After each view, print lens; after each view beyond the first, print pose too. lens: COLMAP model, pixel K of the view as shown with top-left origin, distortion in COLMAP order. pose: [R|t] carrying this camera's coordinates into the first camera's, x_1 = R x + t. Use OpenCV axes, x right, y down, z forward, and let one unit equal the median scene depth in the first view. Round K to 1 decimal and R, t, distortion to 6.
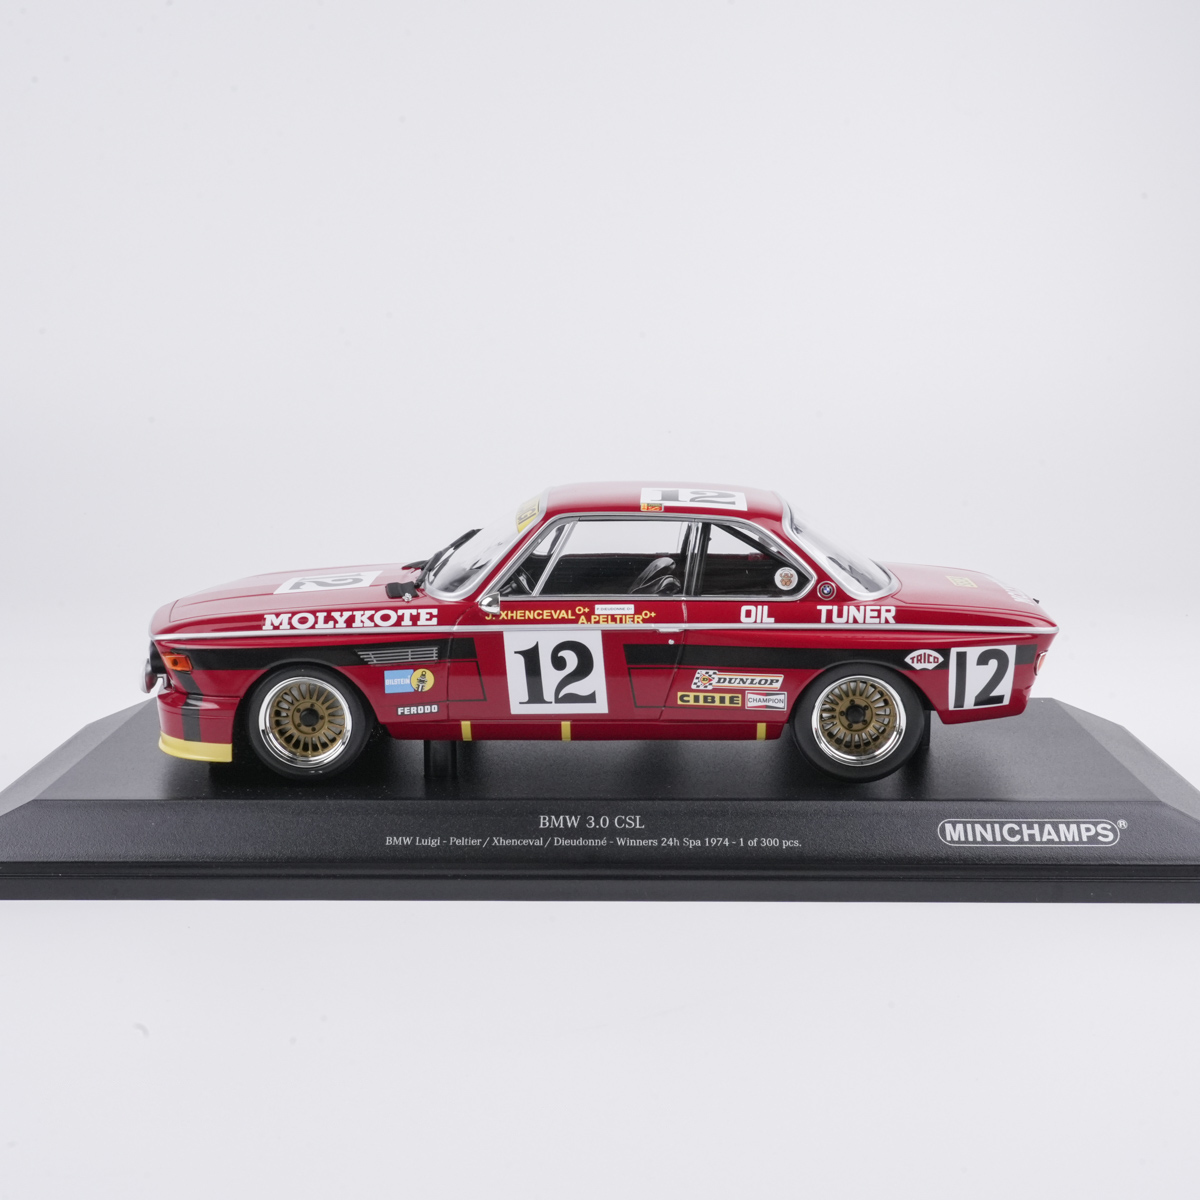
lens RADIAL K [[1779.1, 0, 600.0], [0, 1779.1, 600.0], [0, 0, 1]] dist [-0.004717, -0.036833]
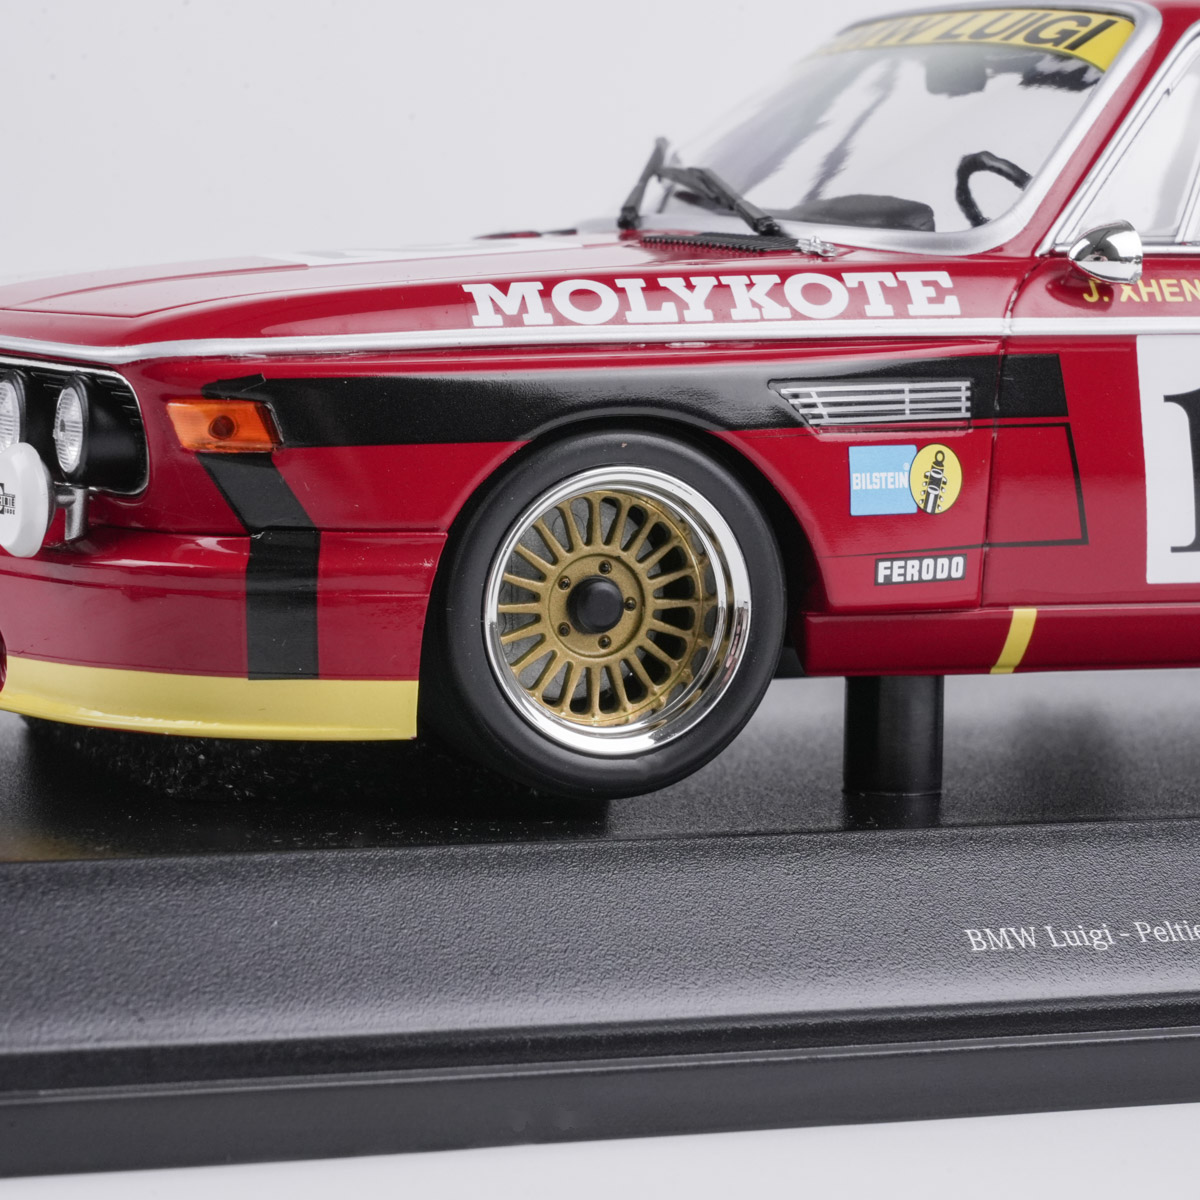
lens RADIAL K [[4752.6, 0, 600.0], [0, 4752.6, 600.0], [0, 0, 1]] dist [0.050110, -2.603885]
pose [[0.903695, -0.010676, 0.428043, -0.537497], [0.043647, 0.996778, -0.067289, 0.124730], [-0.425946, 0.079491, 0.901250, 0.227195]]
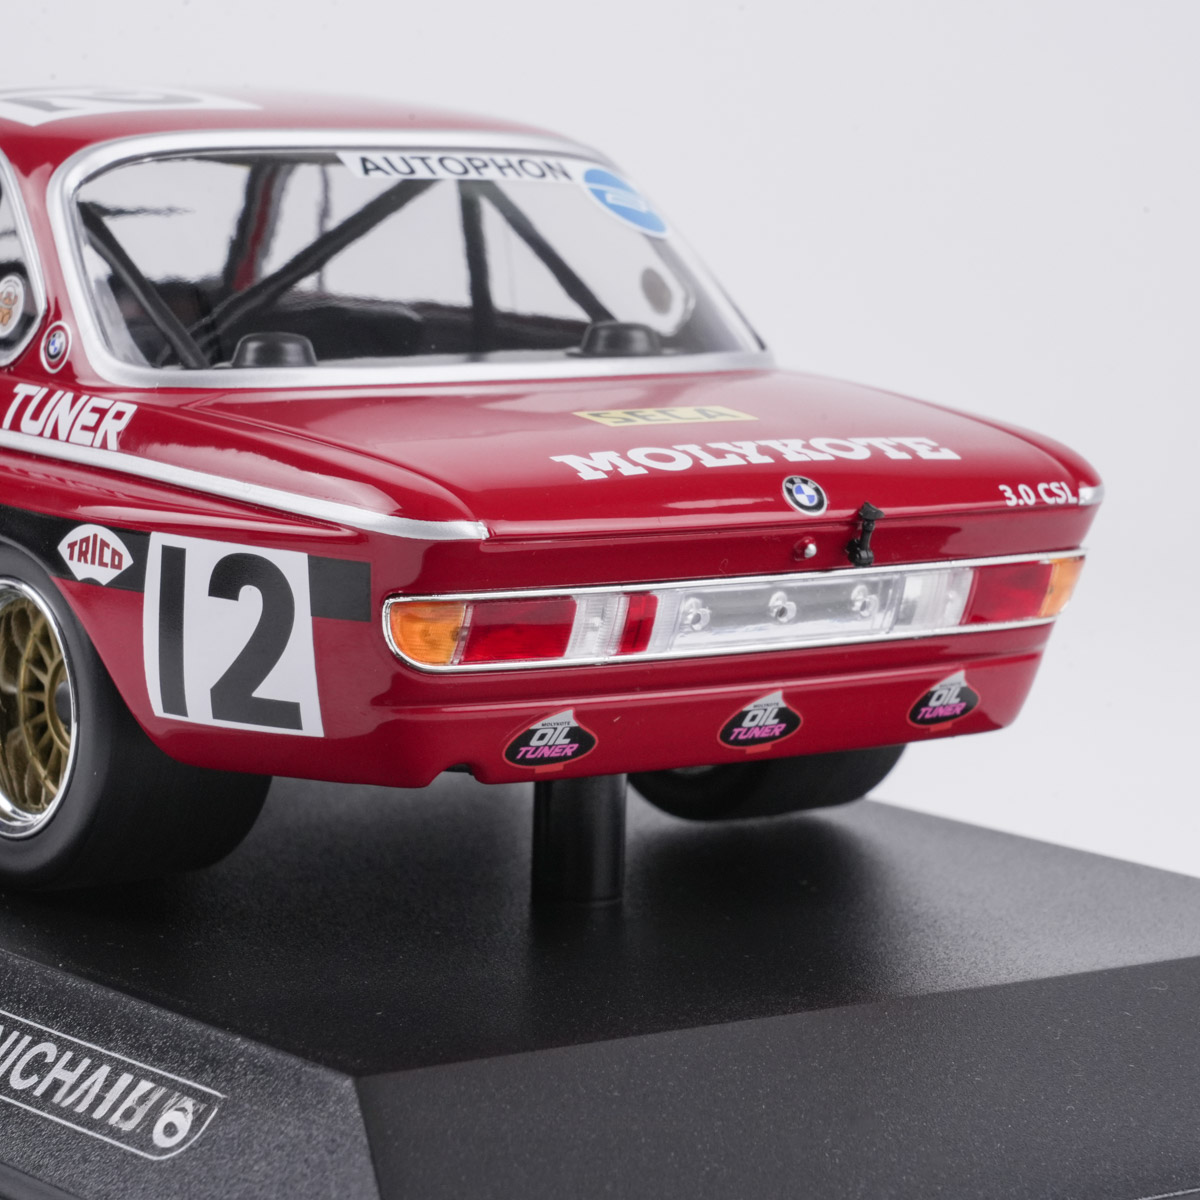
lens RADIAL K [[4752.6, 0, 600.0], [0, 4752.6, 600.0], [0, 0, 1]] dist [0.050110, -2.603885]
pose [[0.617005, 0.126414, -0.776739, 0.957755], [-0.157970, 0.986819, 0.035121, -0.005929], [0.770941, 0.101031, 0.628842, 0.485472]]
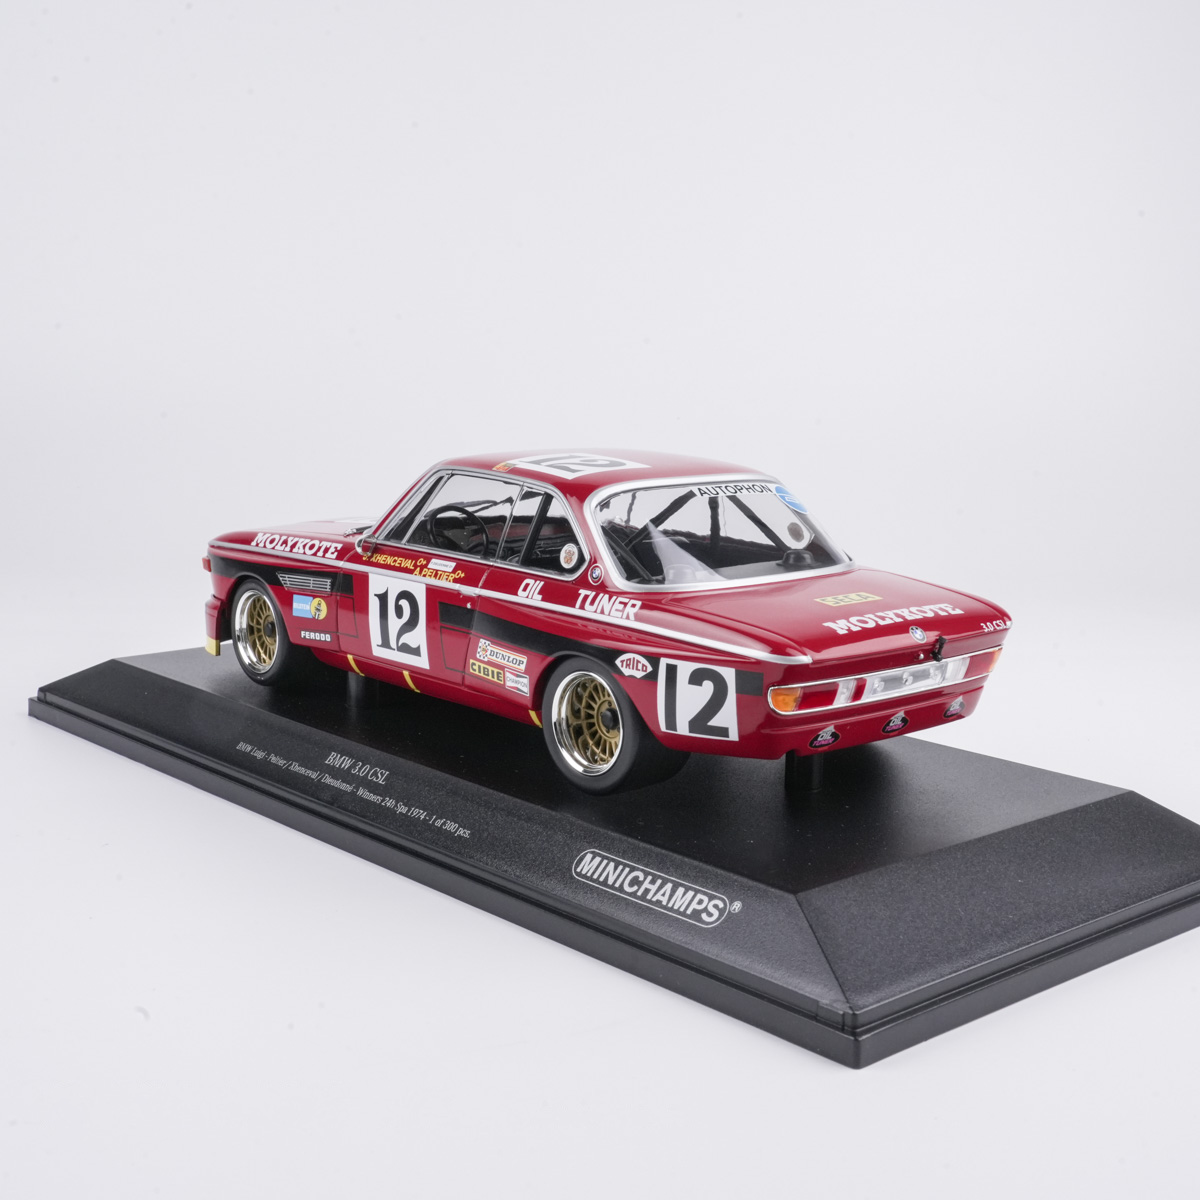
lens RADIAL K [[1779.1, 0, 600.0], [0, 1779.1, 600.0], [0, 0, 1]] dist [-0.004717, -0.036833]
pose [[0.679144, 0.137461, -0.721018, 0.777413], [-0.138177, 0.988688, 0.058340, -0.045089], [0.720881, 0.060007, 0.690456, 0.388820]]
